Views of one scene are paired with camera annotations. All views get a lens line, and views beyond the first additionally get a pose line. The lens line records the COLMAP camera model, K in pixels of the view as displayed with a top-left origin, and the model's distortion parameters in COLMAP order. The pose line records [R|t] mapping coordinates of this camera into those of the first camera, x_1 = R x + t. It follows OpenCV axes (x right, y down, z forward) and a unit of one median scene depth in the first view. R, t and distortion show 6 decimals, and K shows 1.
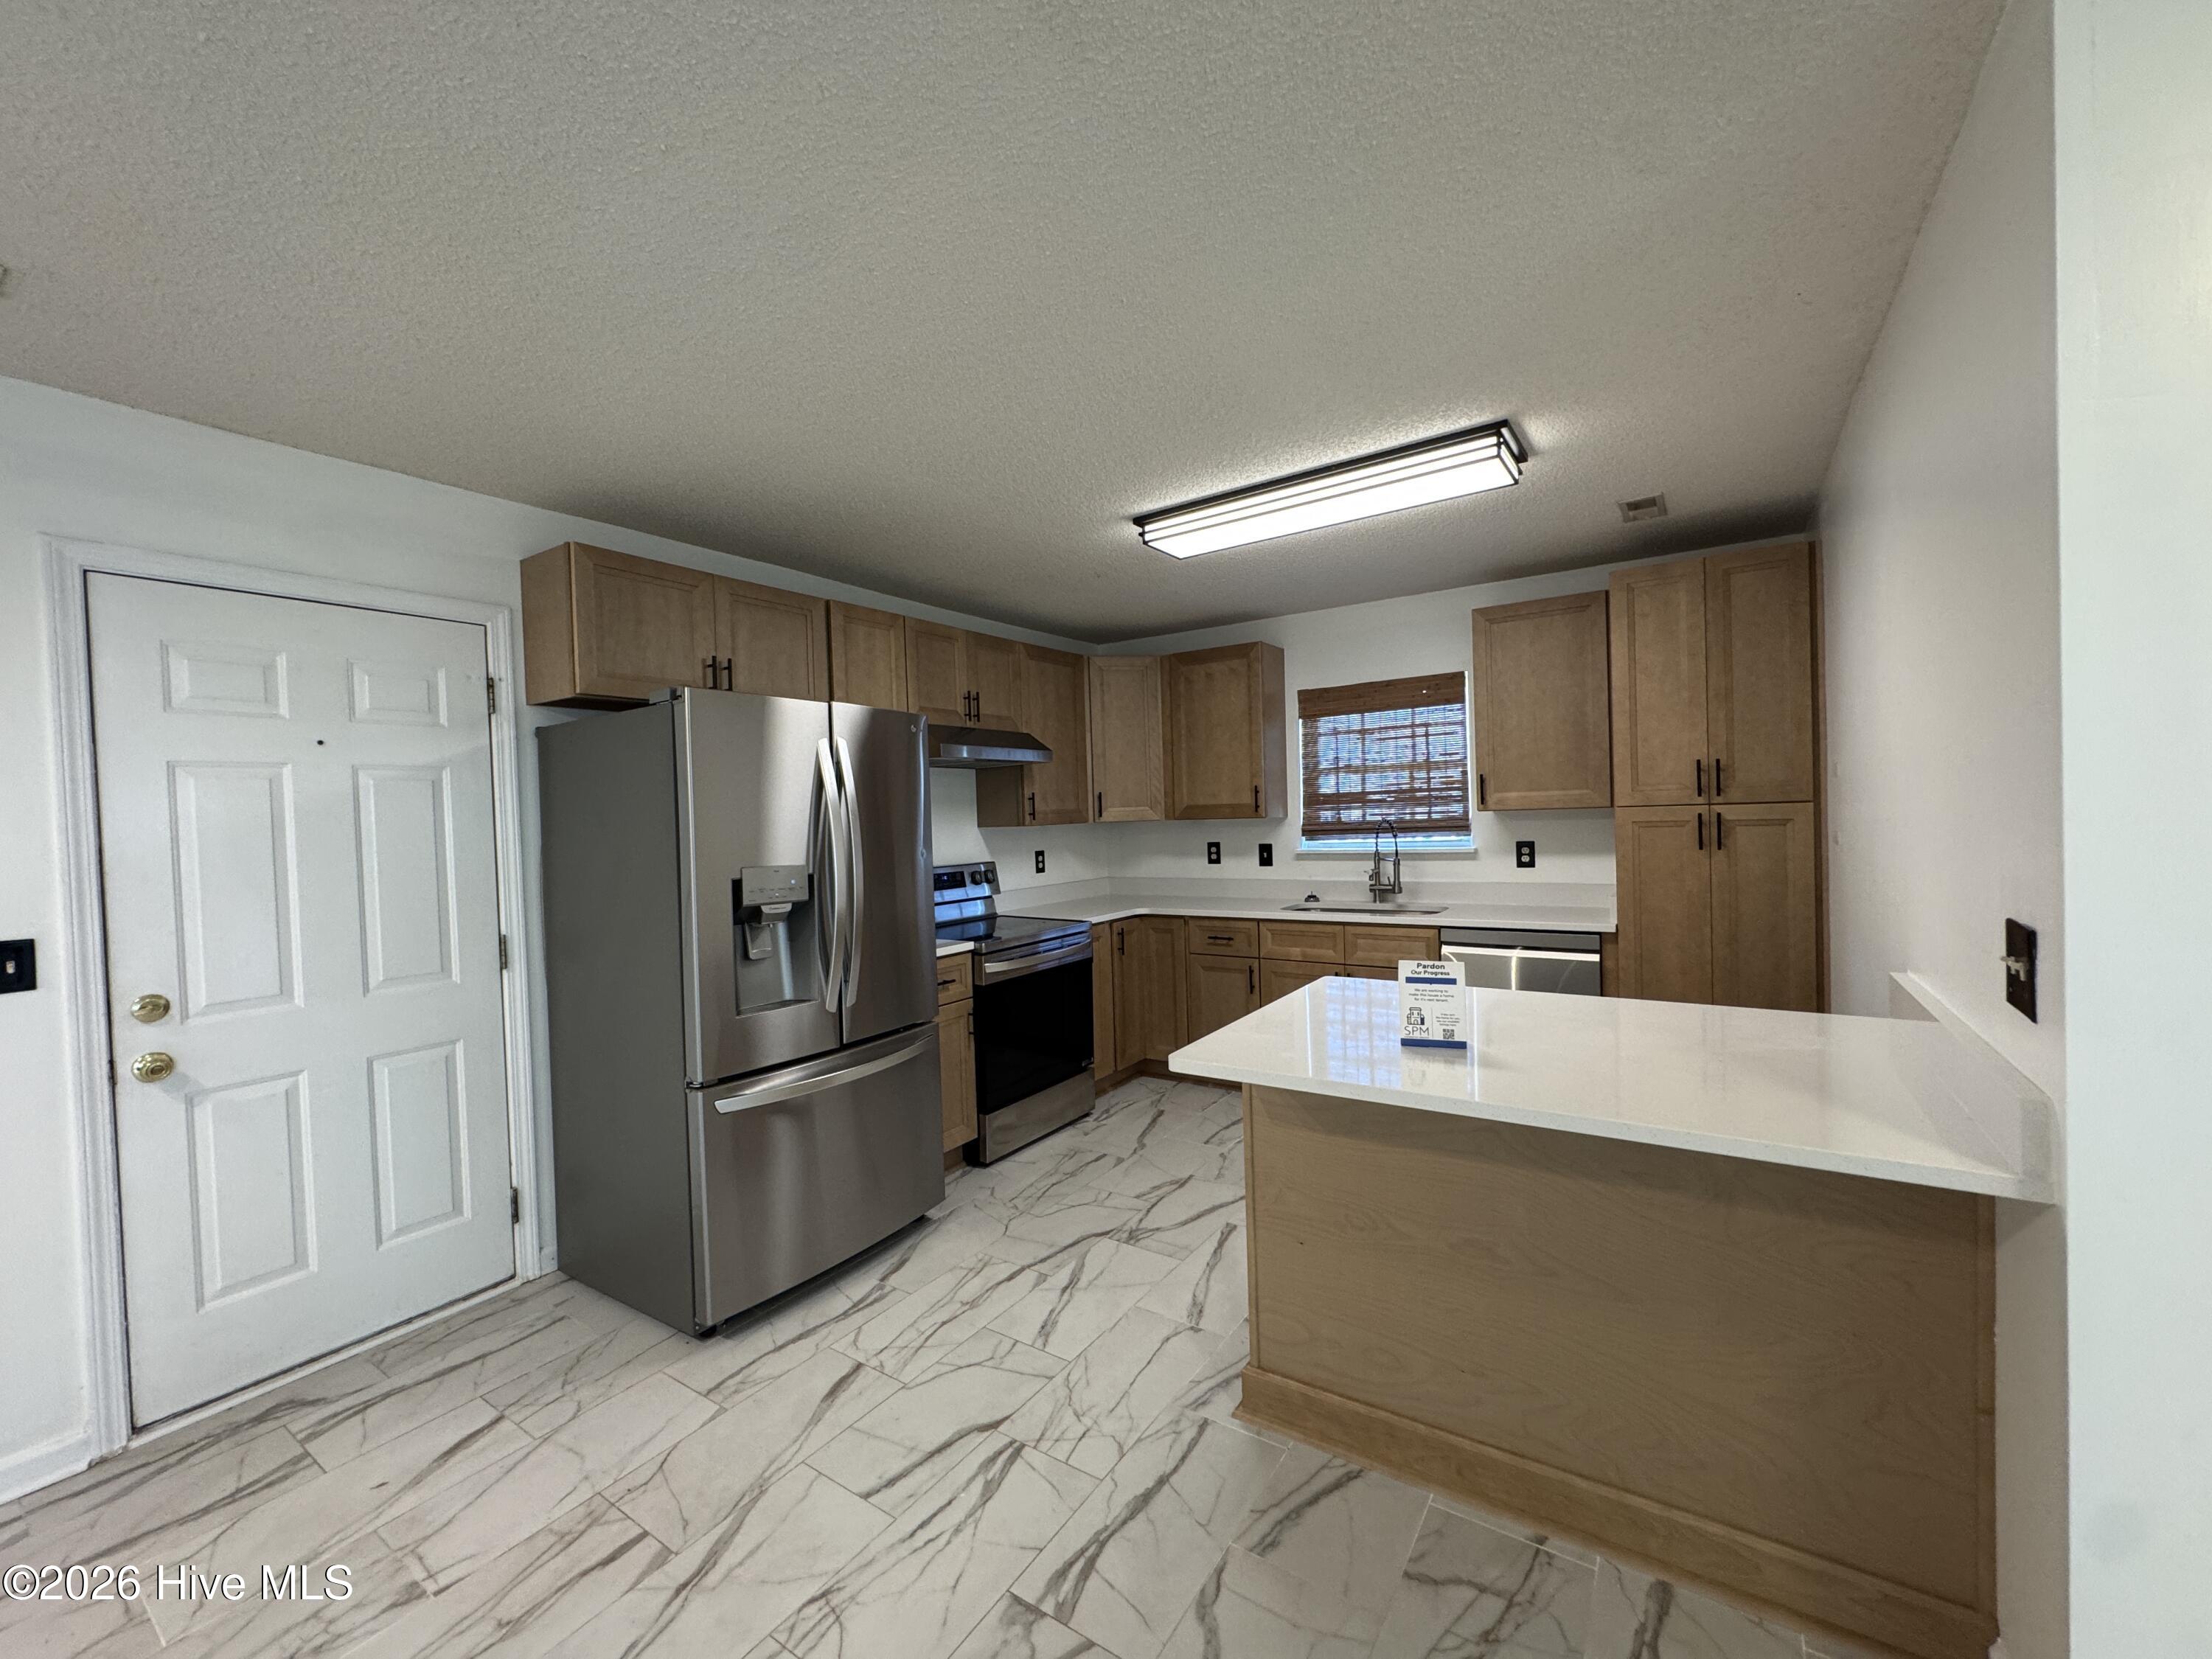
lens RADIAL K [[884.8, 0, 1106.5], [0, 884.8, 829.4], [0, 0, 1]] dist [-0.002036, 0.000611]
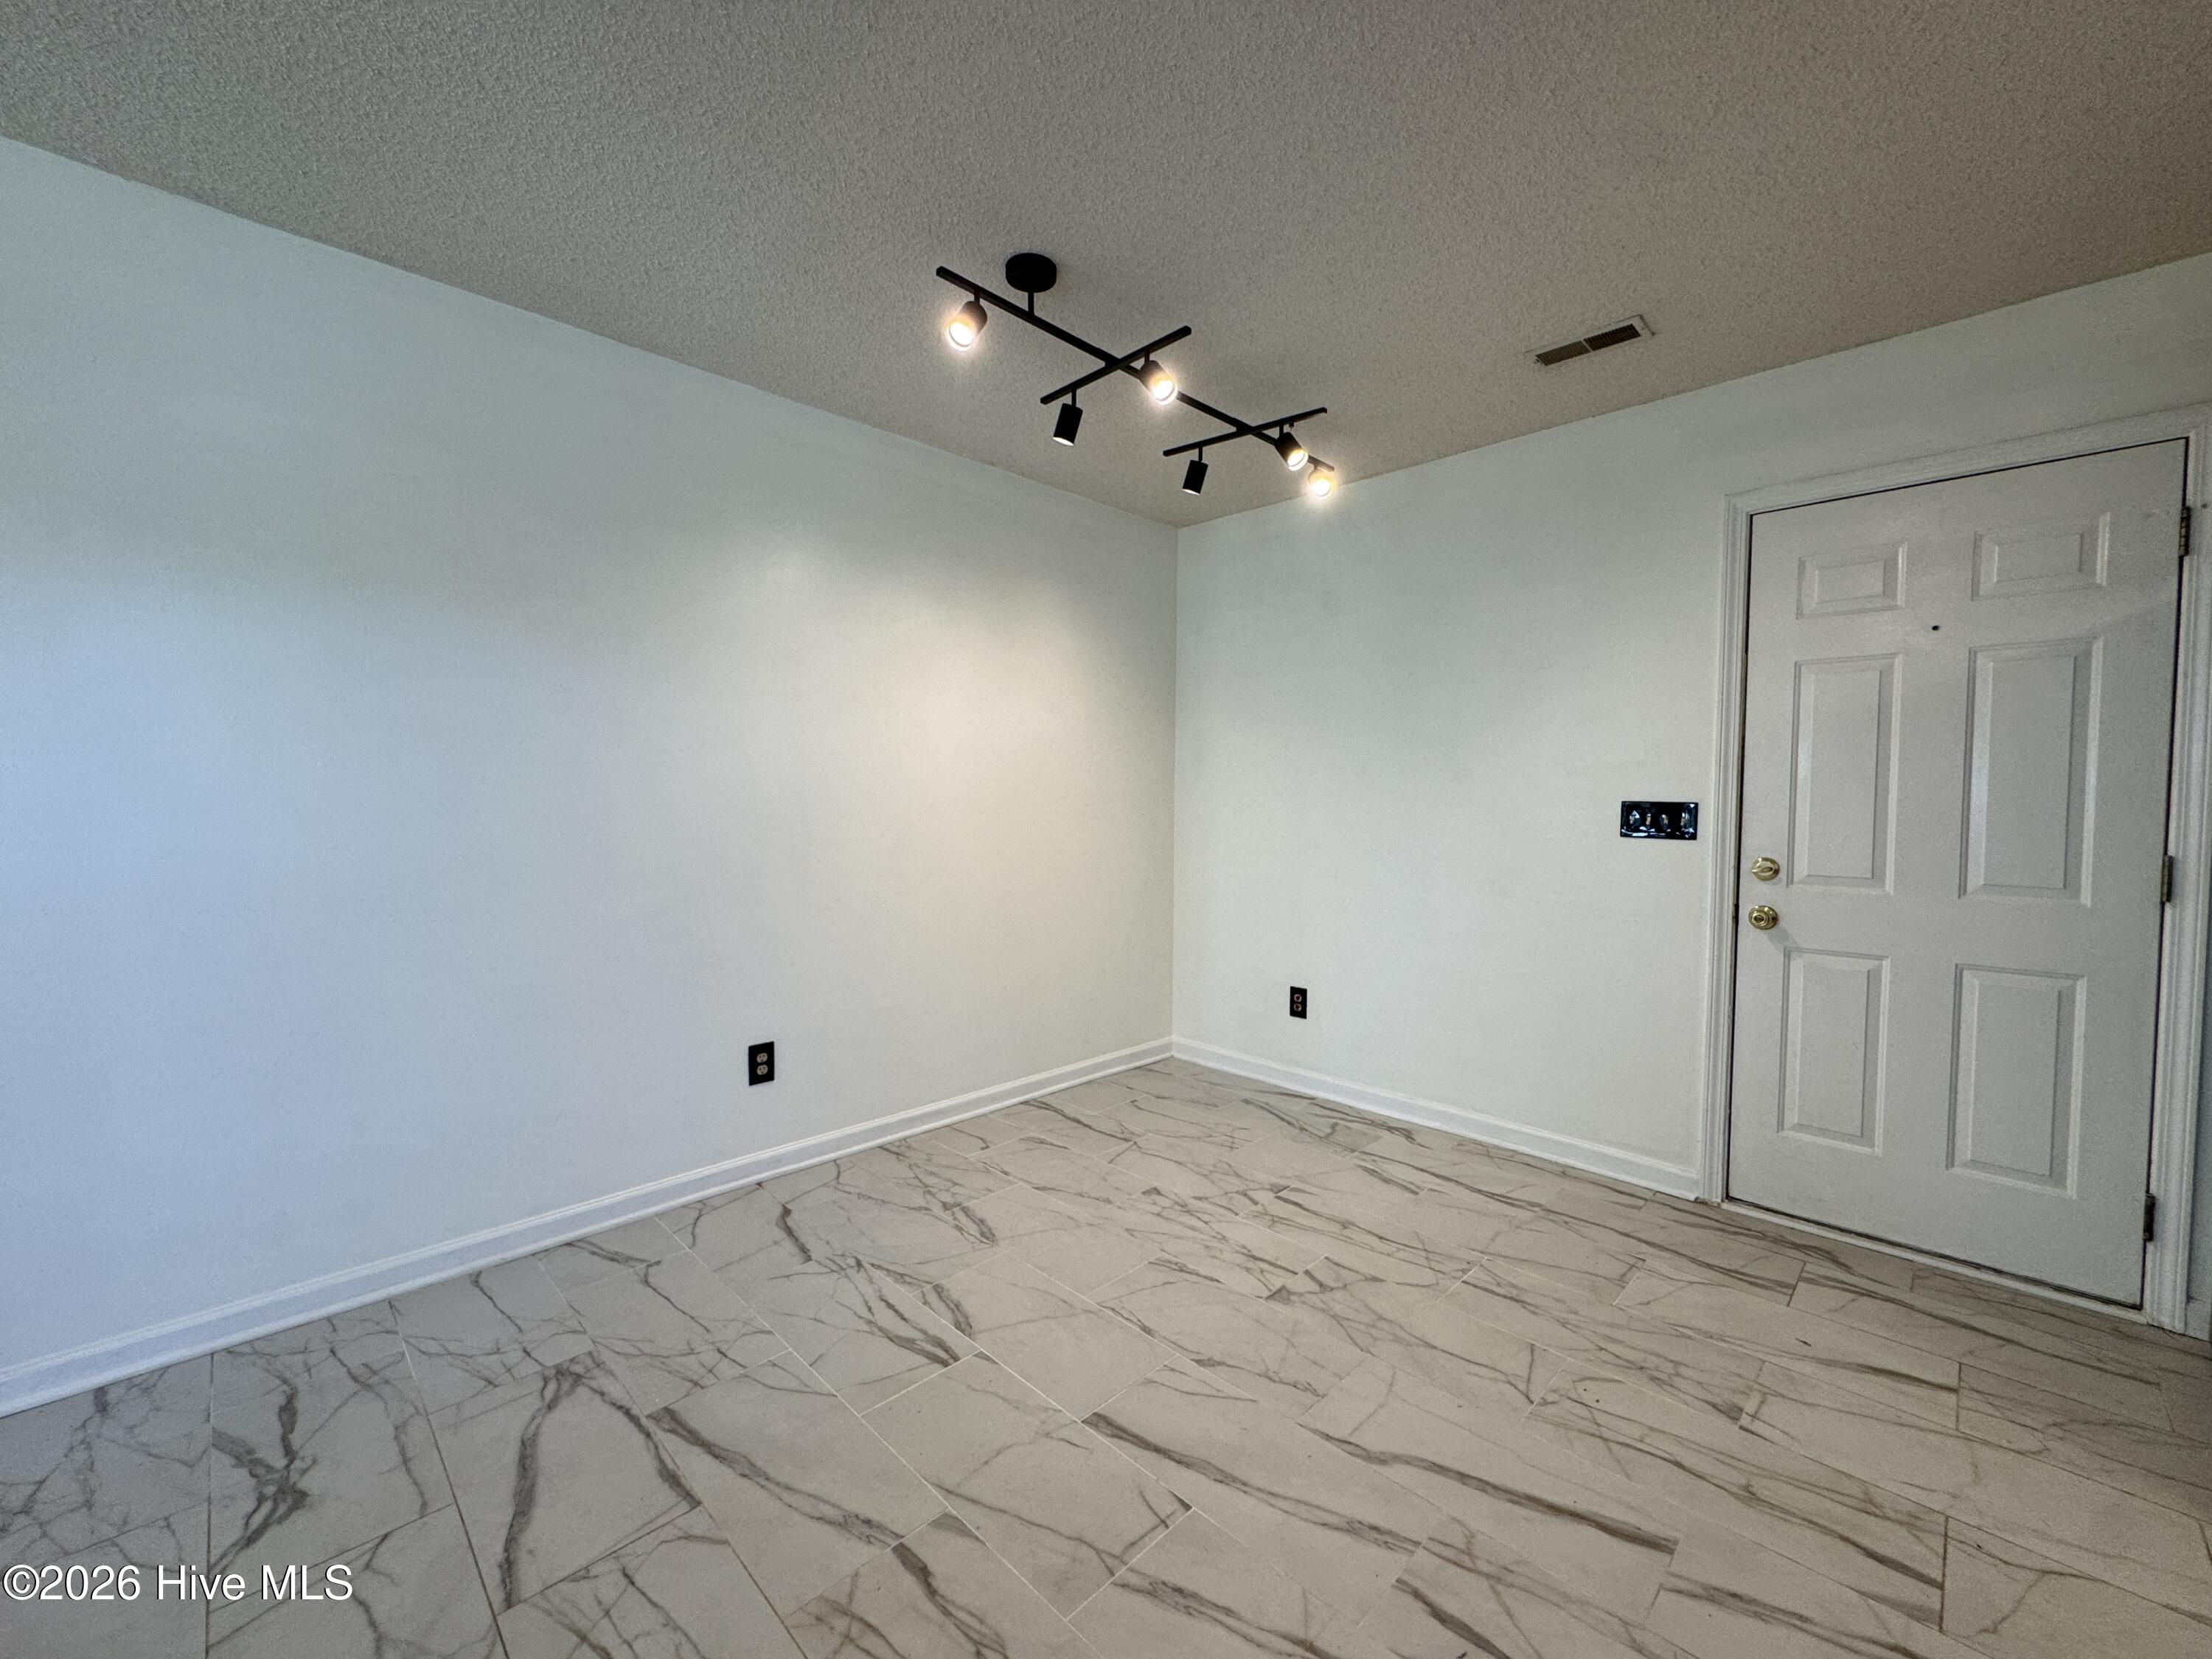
lens RADIAL K [[884.8, 0, 1104.1], [0, 884.8, 827.9], [0, 0, 1]] dist [-0.002036, 0.000611]
pose [[-0.195847, 0.061673, -0.978693, 0.278154], [-0.022016, 0.997492, 0.067263, 0.084284], [0.980387, 0.034720, -0.193998, 0.341781]]
